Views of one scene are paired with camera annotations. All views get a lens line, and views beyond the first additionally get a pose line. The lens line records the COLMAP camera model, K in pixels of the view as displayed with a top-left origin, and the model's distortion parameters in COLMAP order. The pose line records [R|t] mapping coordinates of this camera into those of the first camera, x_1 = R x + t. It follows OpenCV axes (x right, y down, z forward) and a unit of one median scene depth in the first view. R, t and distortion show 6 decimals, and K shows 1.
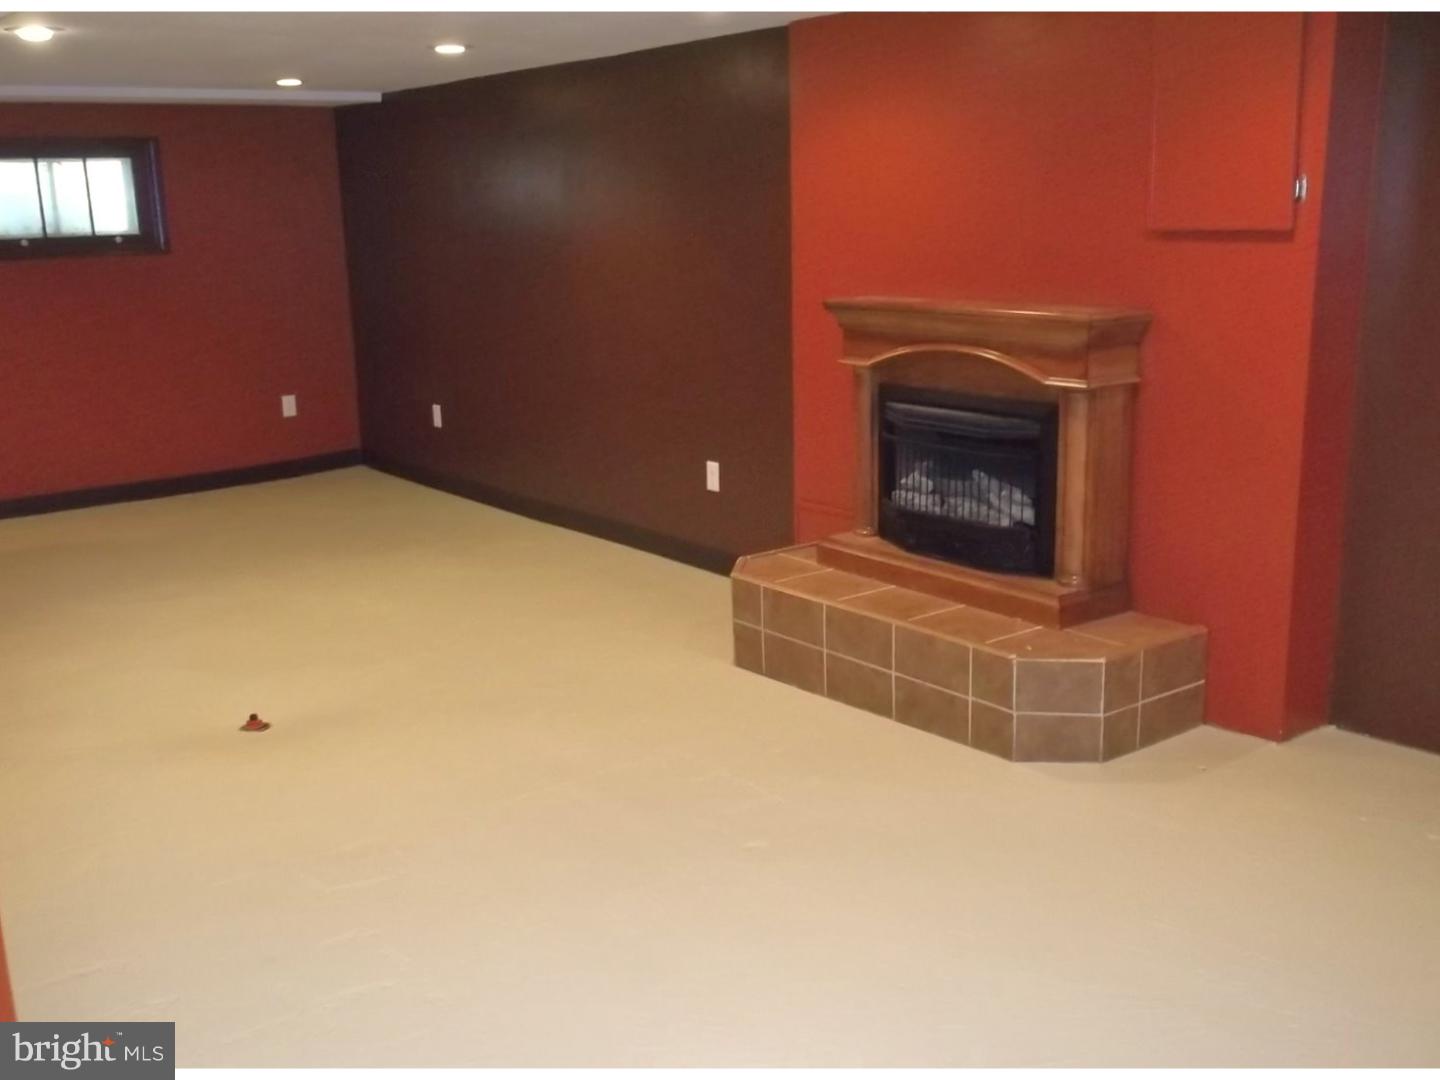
lens RADIAL K [[1476.6, 0, 714.0], [0, 1476.6, 548.2], [0, 0, 1]] dist [0.011155, 0.000000]
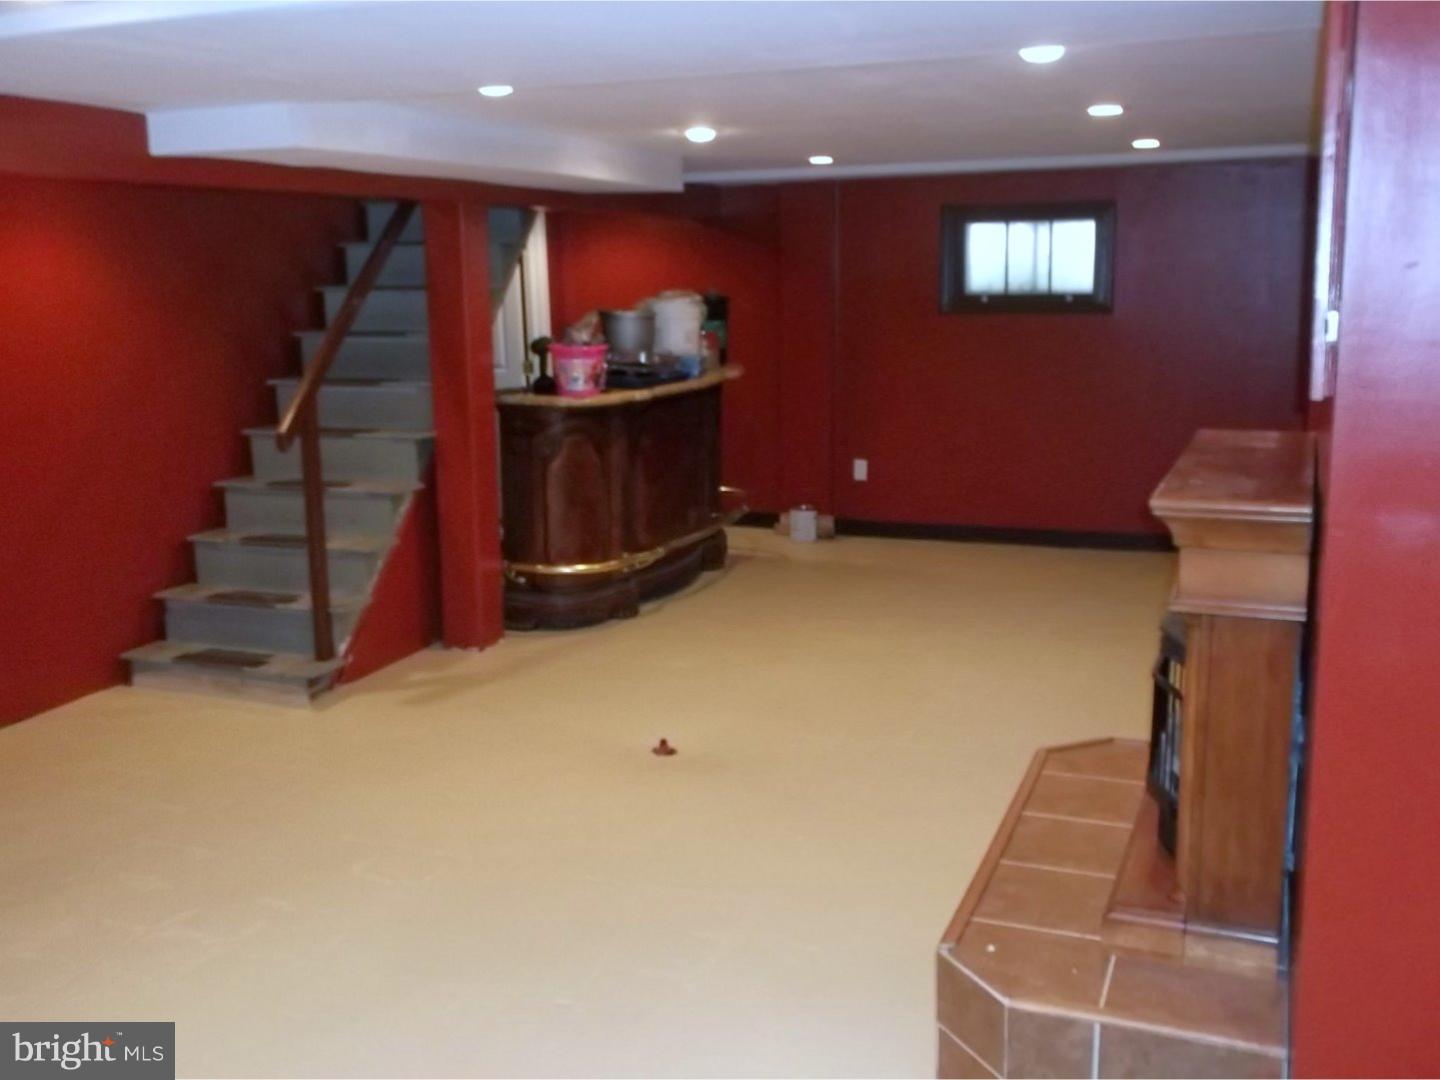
lens RADIAL K [[1476.6, 0, 721.8], [0, 1476.6, 537.1], [0, 0, 1]] dist [0.011155, 0.000000]
pose [[0.538714, 0.179689, -0.823103, 0.603833], [-0.206723, 0.975316, 0.077620, -0.131814], [0.816733, 0.128339, 0.562562, 0.422058]]
